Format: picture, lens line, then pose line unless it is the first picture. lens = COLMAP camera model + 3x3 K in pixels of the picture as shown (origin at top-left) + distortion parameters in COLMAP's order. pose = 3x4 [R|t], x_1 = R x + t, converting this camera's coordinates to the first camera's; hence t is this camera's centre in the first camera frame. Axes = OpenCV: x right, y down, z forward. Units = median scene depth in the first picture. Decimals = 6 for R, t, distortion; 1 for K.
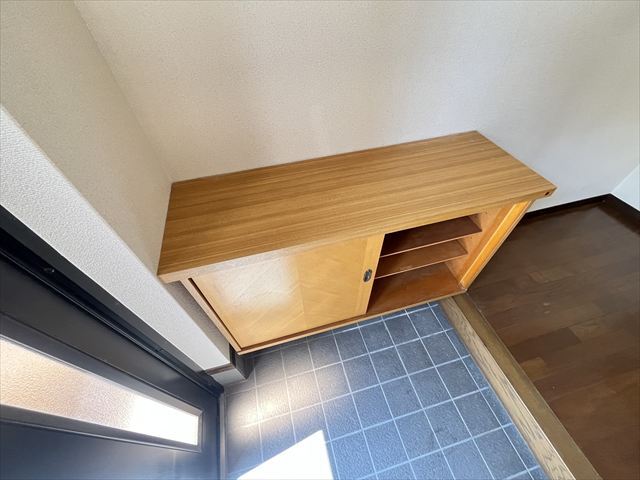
lens RADIAL K [[260.7, 0, 319.3], [0, 260.7, 240.3], [0, 0, 1]] dist [-0.002360, -0.000406]
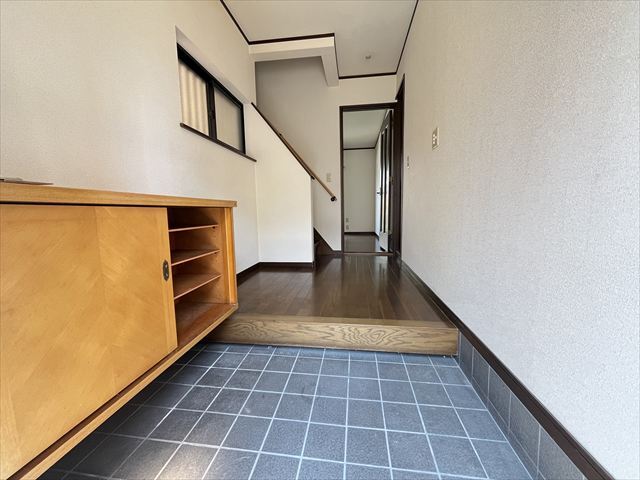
lens RADIAL K [[260.7, 0, 319.3], [0, 260.7, 239.1], [0, 0, 1]] dist [-0.002360, -0.000406]
pose [[0.390720, -0.078608, 0.917147, -0.390132], [0.697303, 0.675704, -0.239149, 0.546608], [-0.600921, 0.732970, 0.318824, 0.151379]]
